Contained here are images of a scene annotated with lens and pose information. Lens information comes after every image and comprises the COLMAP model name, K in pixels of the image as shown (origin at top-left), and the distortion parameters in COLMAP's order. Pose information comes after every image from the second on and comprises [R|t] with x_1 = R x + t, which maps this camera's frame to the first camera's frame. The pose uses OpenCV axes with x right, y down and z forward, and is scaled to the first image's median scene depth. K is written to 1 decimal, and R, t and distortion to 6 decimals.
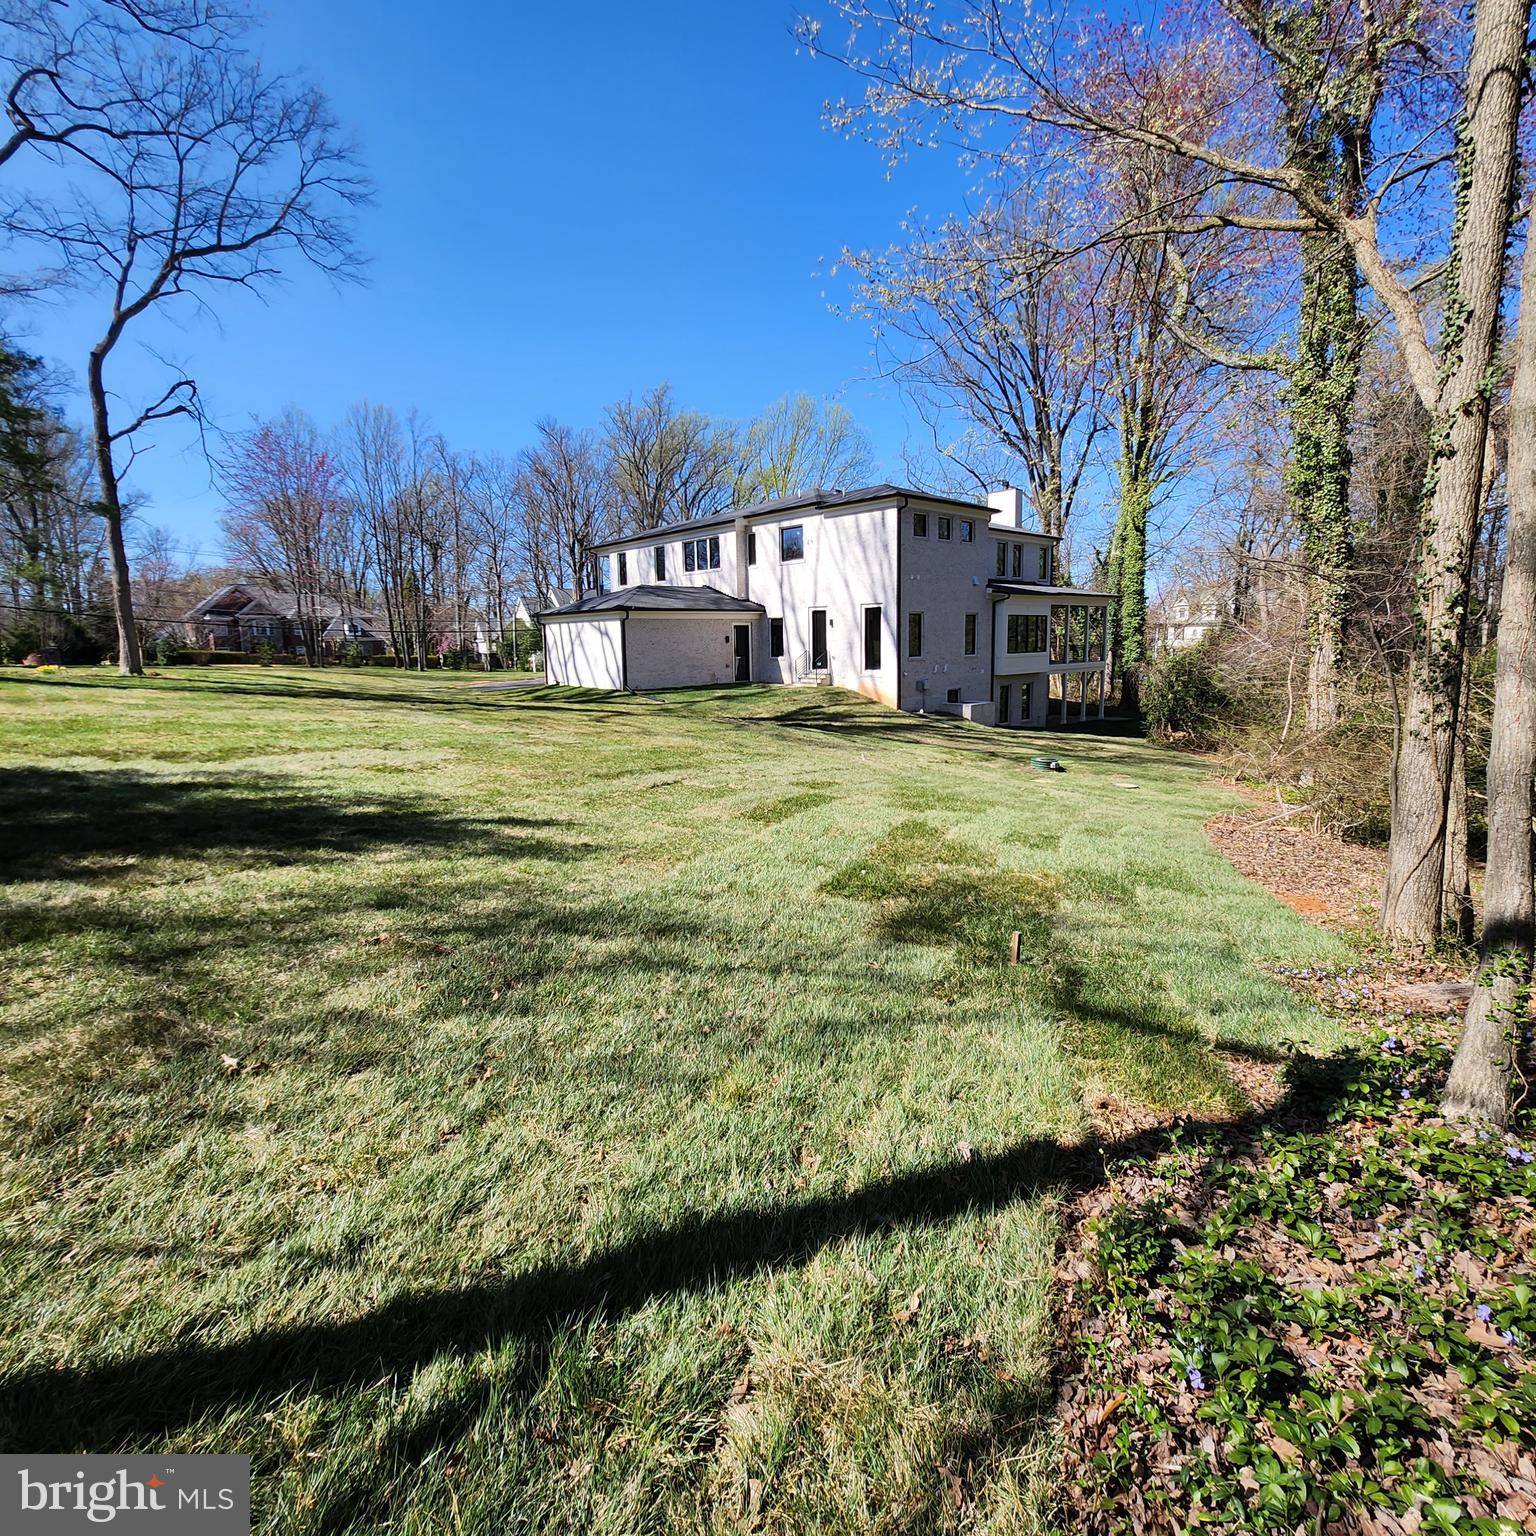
lens RADIAL K [[819.7, 0, 766.9], [0, 819.7, 762.6], [0, 0, 1]] dist [-0.010623, -0.004410]
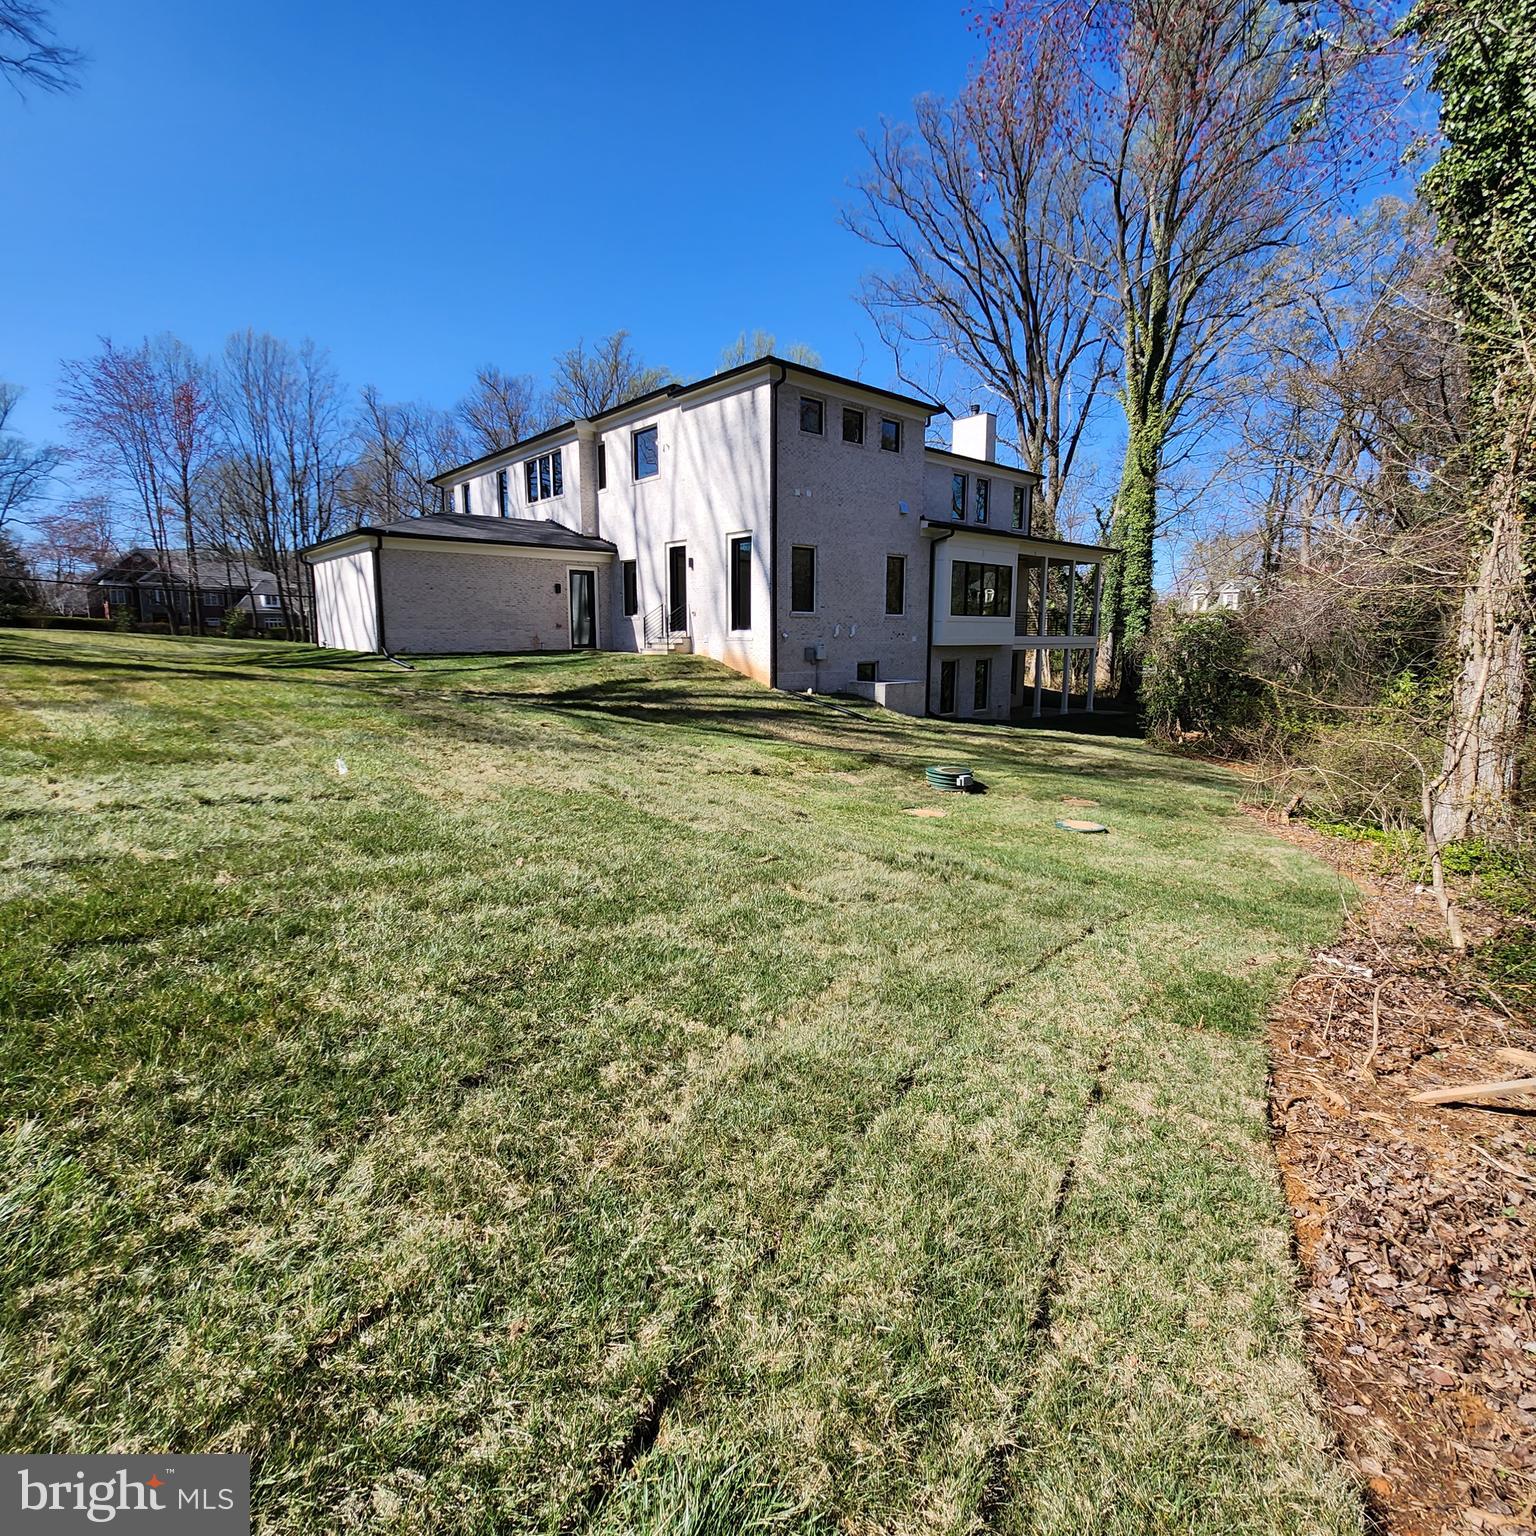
lens RADIAL K [[819.7, 0, 761.7], [0, 819.7, 764.1], [0, 0, 1]] dist [-0.010623, -0.004410]
pose [[0.999592, 0.021545, -0.018735, 0.227676], [-0.021375, 0.999729, 0.009224, -0.010719], [0.018929, -0.008820, 0.999782, 0.443617]]
